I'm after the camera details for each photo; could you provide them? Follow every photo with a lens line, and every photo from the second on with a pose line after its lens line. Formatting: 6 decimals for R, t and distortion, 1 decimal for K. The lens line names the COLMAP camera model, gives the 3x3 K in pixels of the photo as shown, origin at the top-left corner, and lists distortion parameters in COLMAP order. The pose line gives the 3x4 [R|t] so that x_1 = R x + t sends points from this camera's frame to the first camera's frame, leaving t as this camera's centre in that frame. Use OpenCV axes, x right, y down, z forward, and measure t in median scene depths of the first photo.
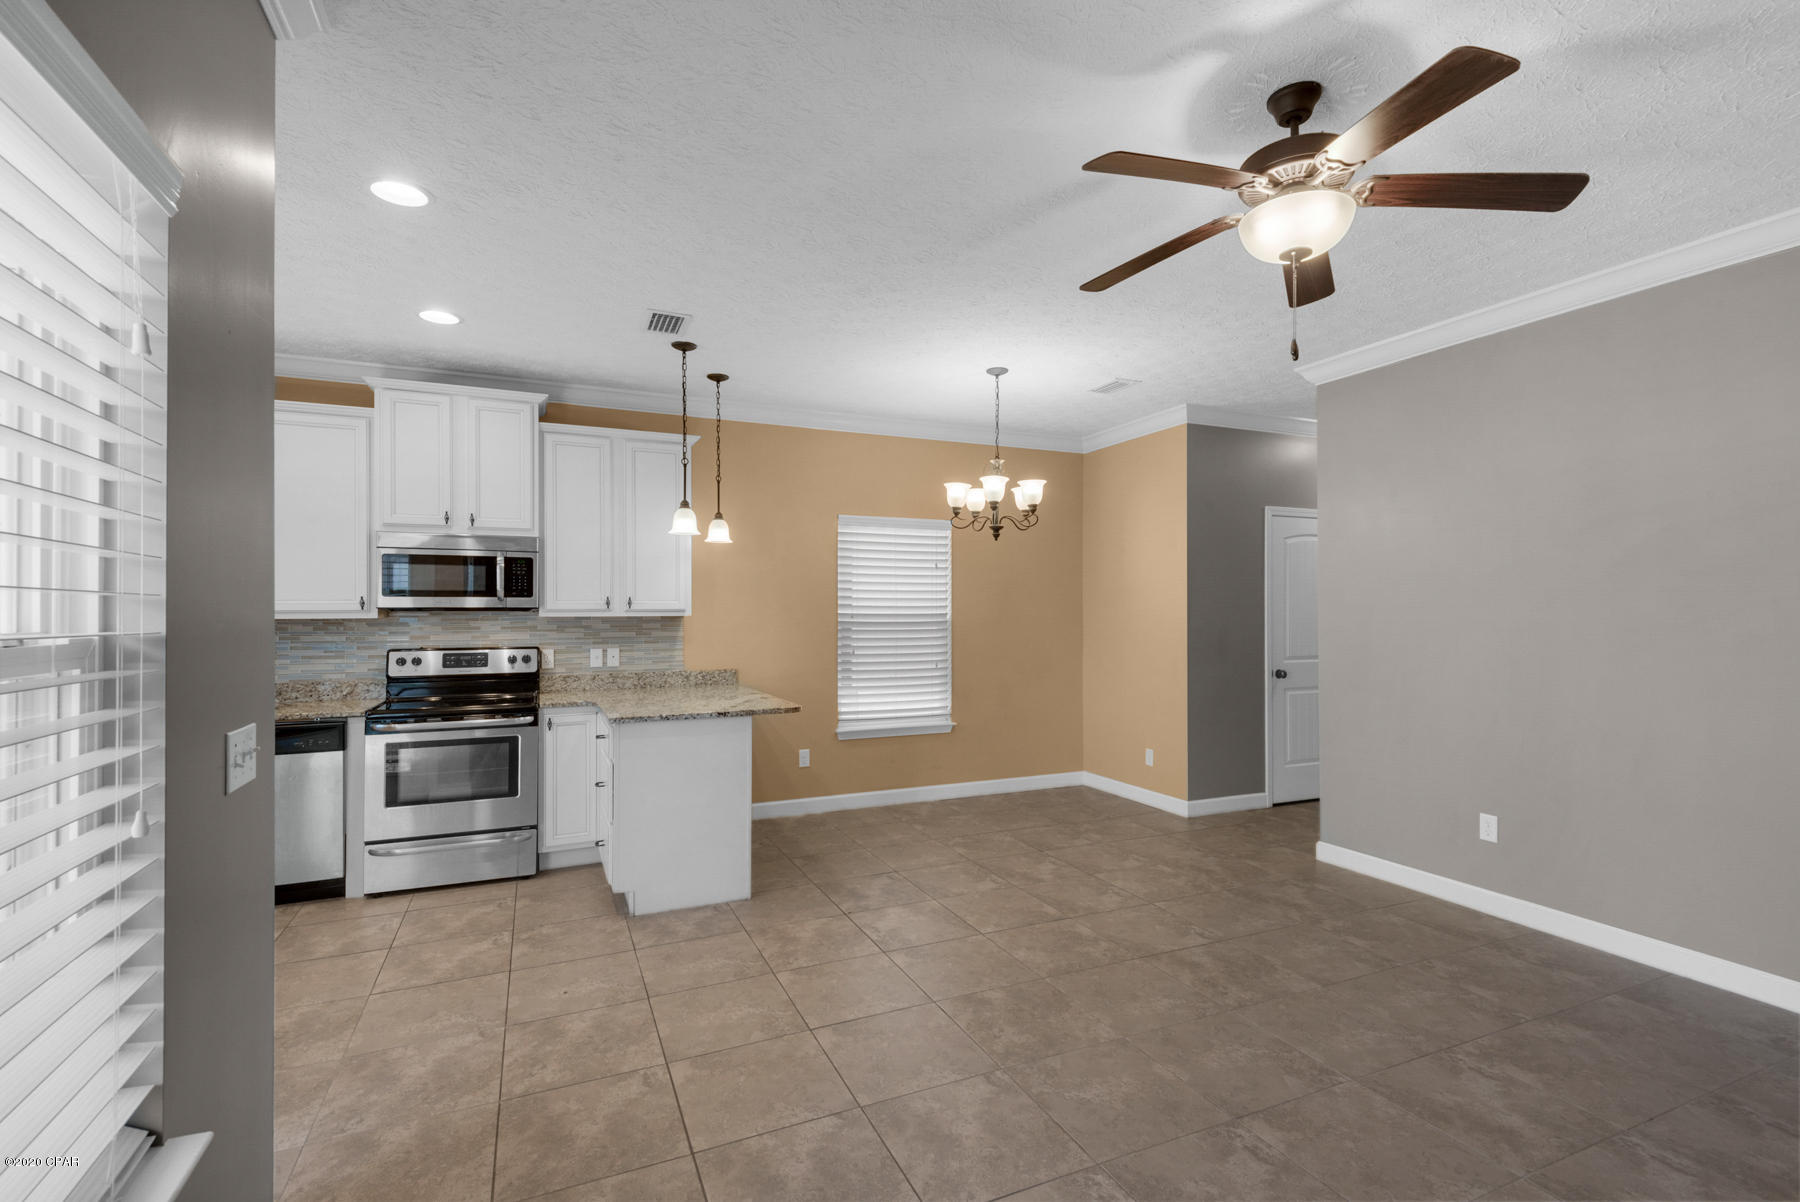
lens RADIAL K [[813.6, 0, 900.0], [0, 813.6, 601.0], [0, 0, 1]] dist [0.045573, -0.024353]
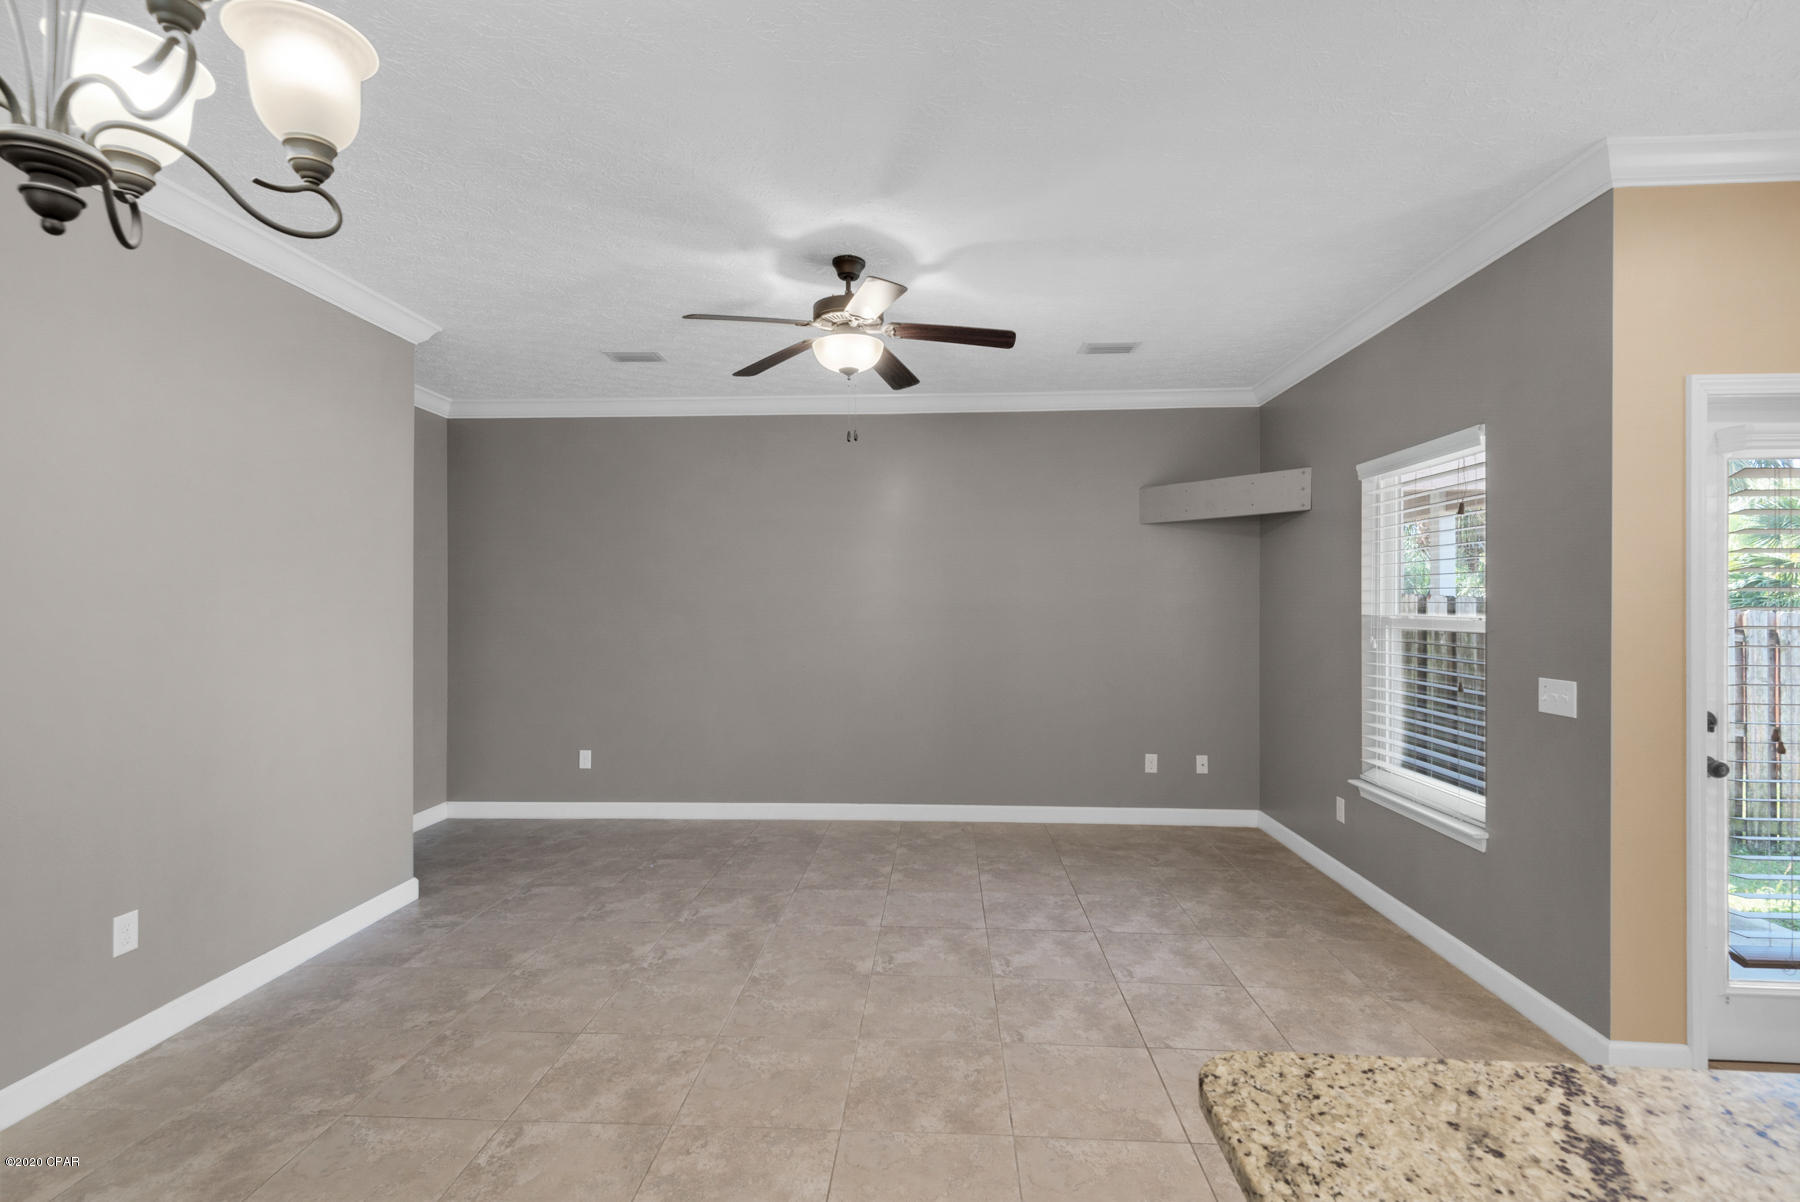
lens RADIAL K [[823.9, 0, 899.3], [0, 823.9, 603.9], [0, 0, 1]] dist [0.047380, -0.025085]
pose [[-0.889679, 0.001084, 0.456586, -0.143523], [-0.003699, 0.999947, -0.009581, 0.009002], [-0.456572, -0.010213, -0.889628, 1.161685]]
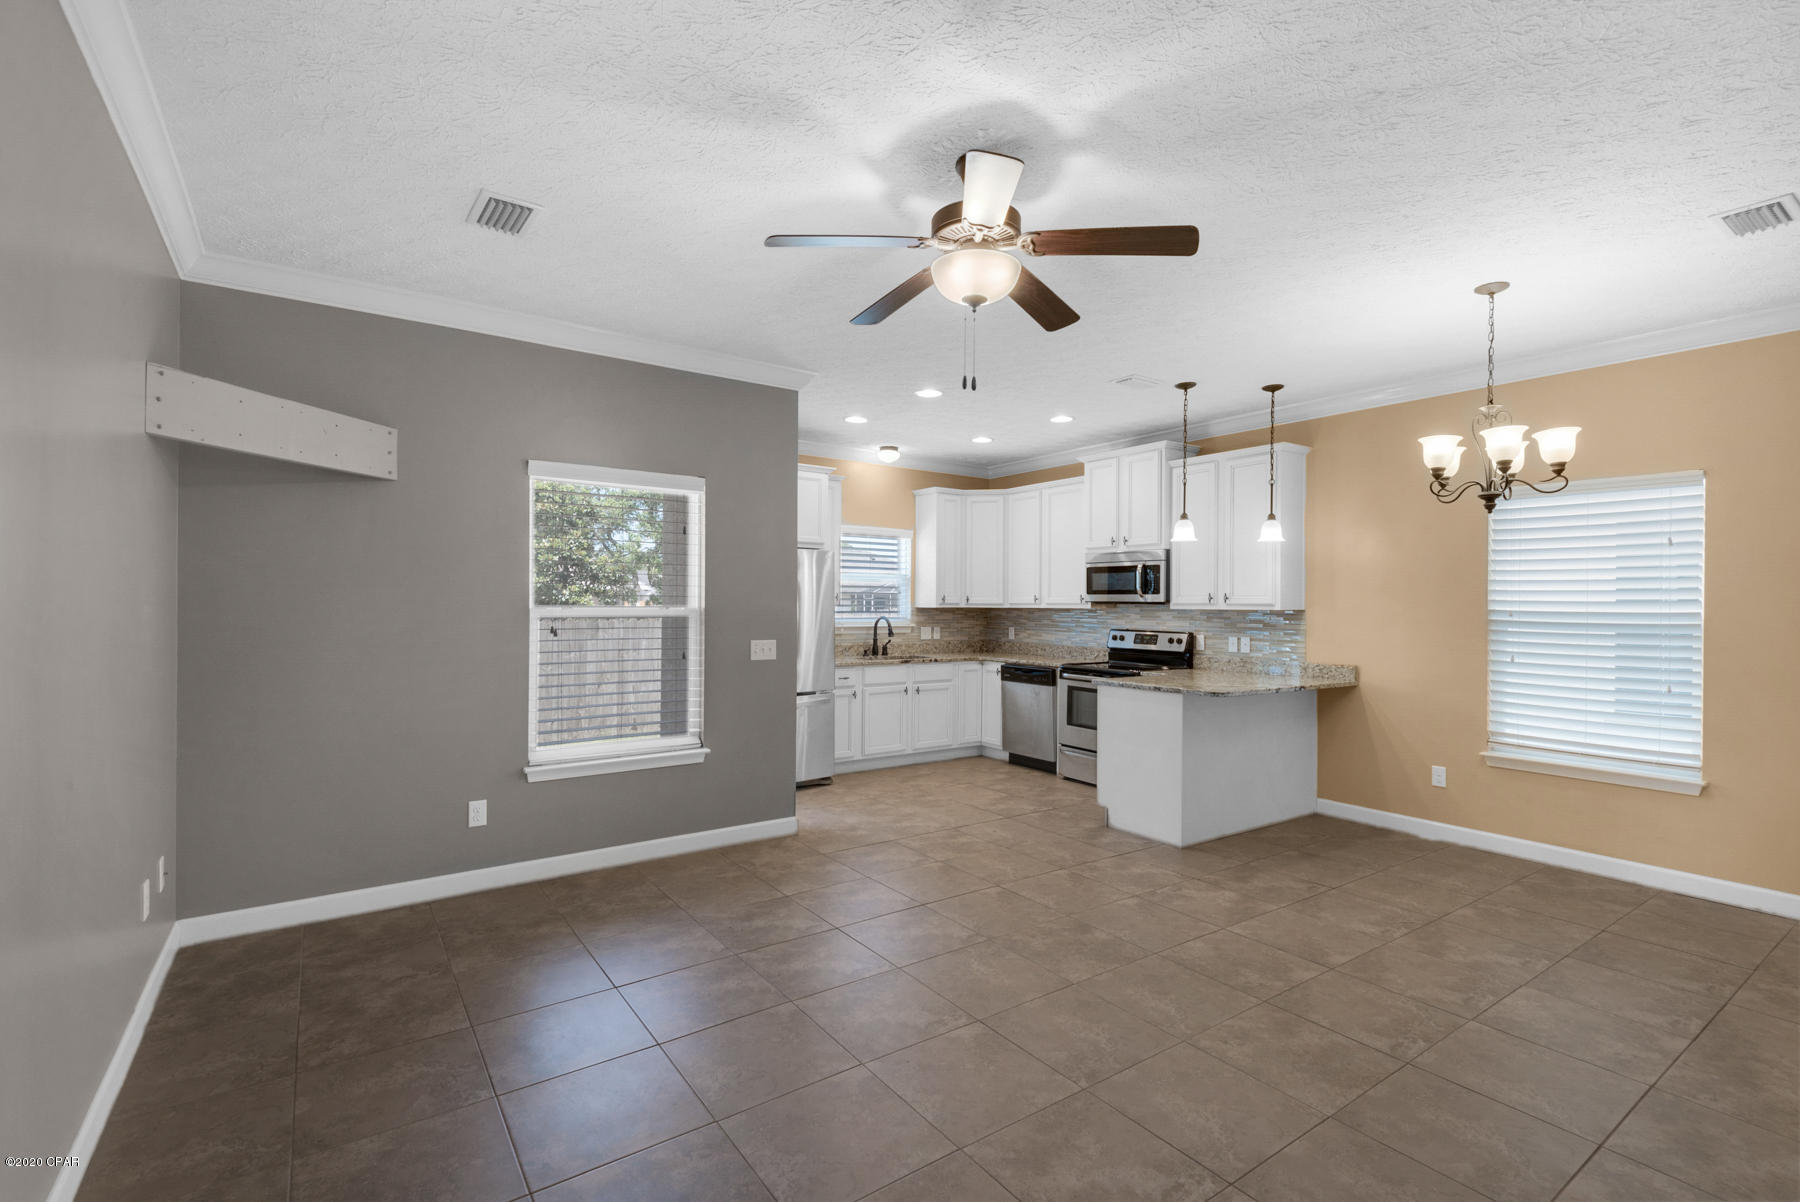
lens RADIAL K [[813.6, 0, 900.0], [0, 813.6, 601.0], [0, 0, 1]] dist [0.045573, -0.024353]
pose [[0.196862, 0.000501, -0.980431, 0.817245], [0.002283, 0.999997, 0.000969, 0.004684], [0.980429, -0.002430, 0.196860, 0.339478]]
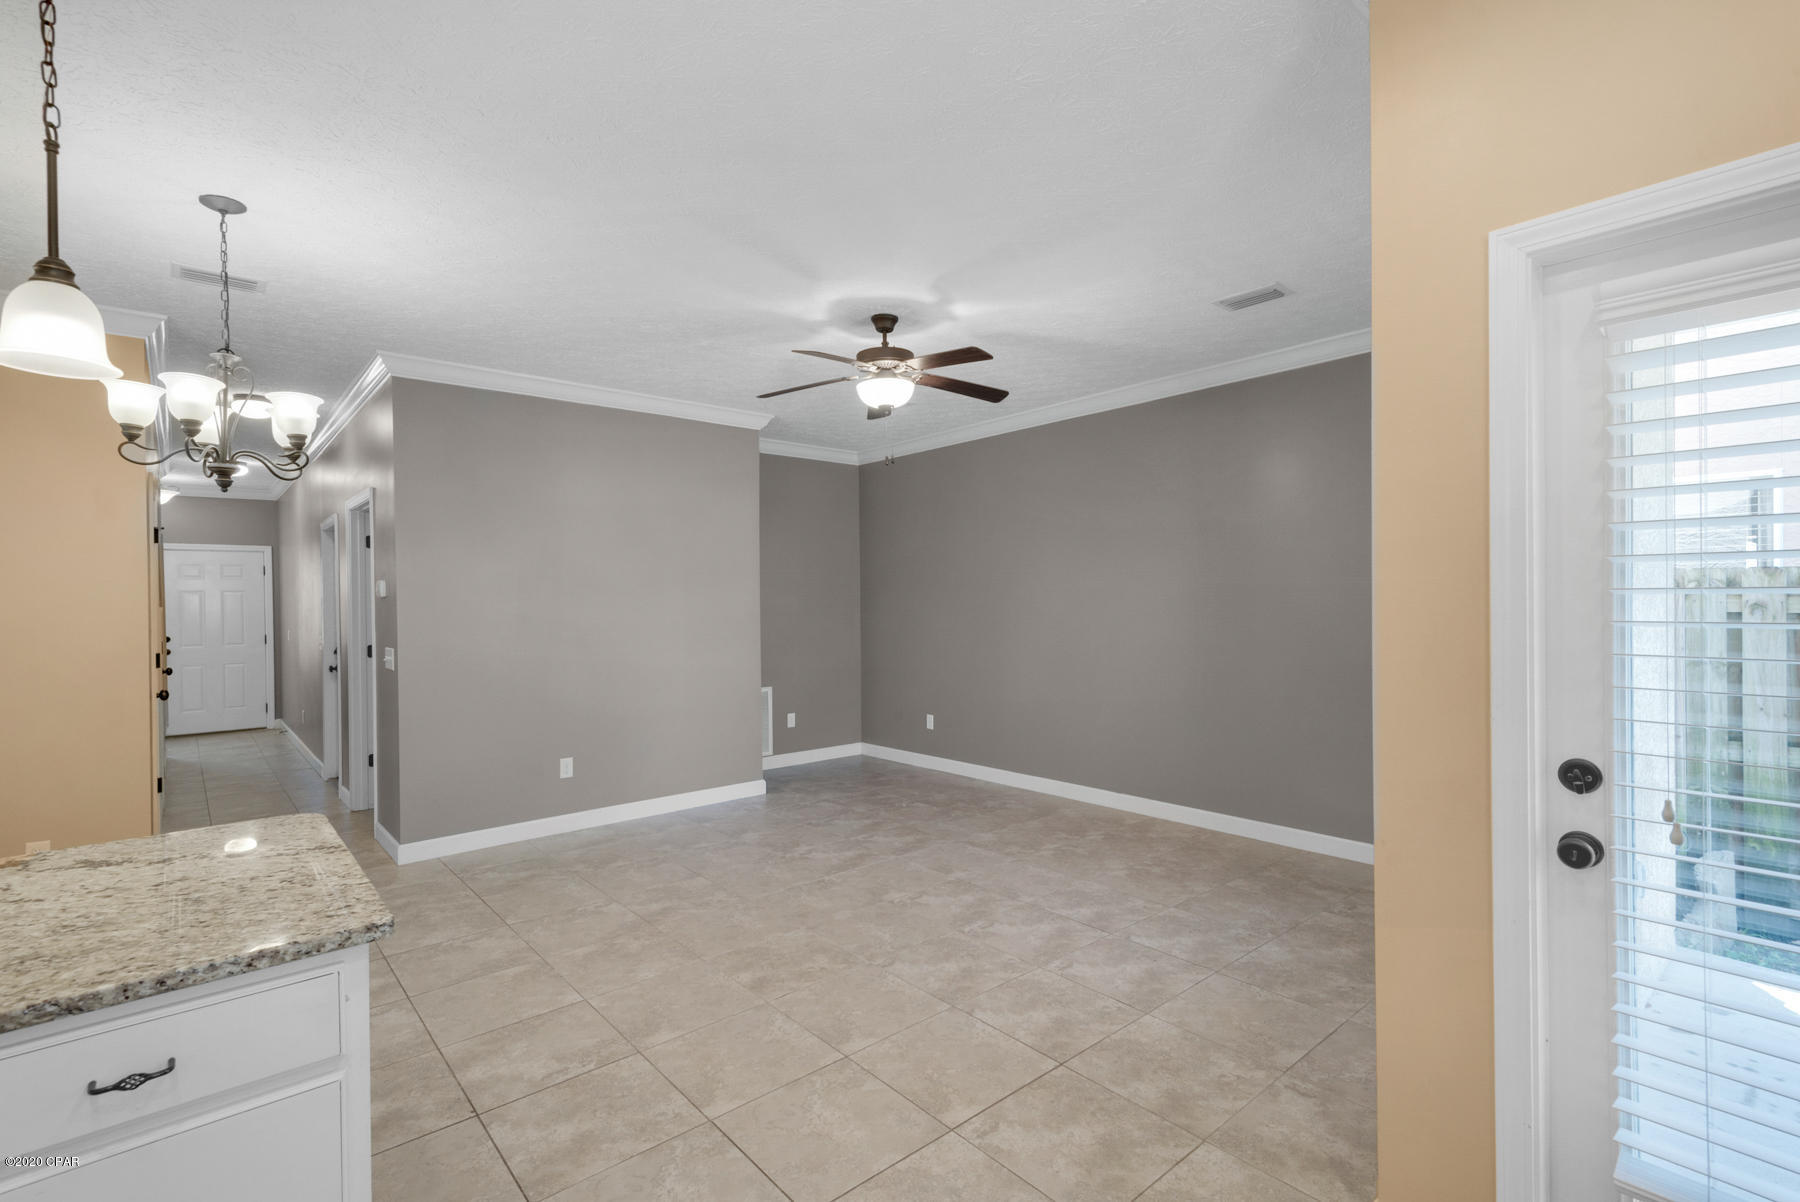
lens RADIAL K [[823.9, 0, 899.3], [0, 823.9, 603.9], [0, 0, 1]] dist [0.047380, -0.025085]
pose [[-0.286754, 0.000458, 0.958004, -0.644174], [0.002104, 0.999998, 0.000152, 0.007985], [-0.958002, 0.002060, -0.286754, 0.762069]]
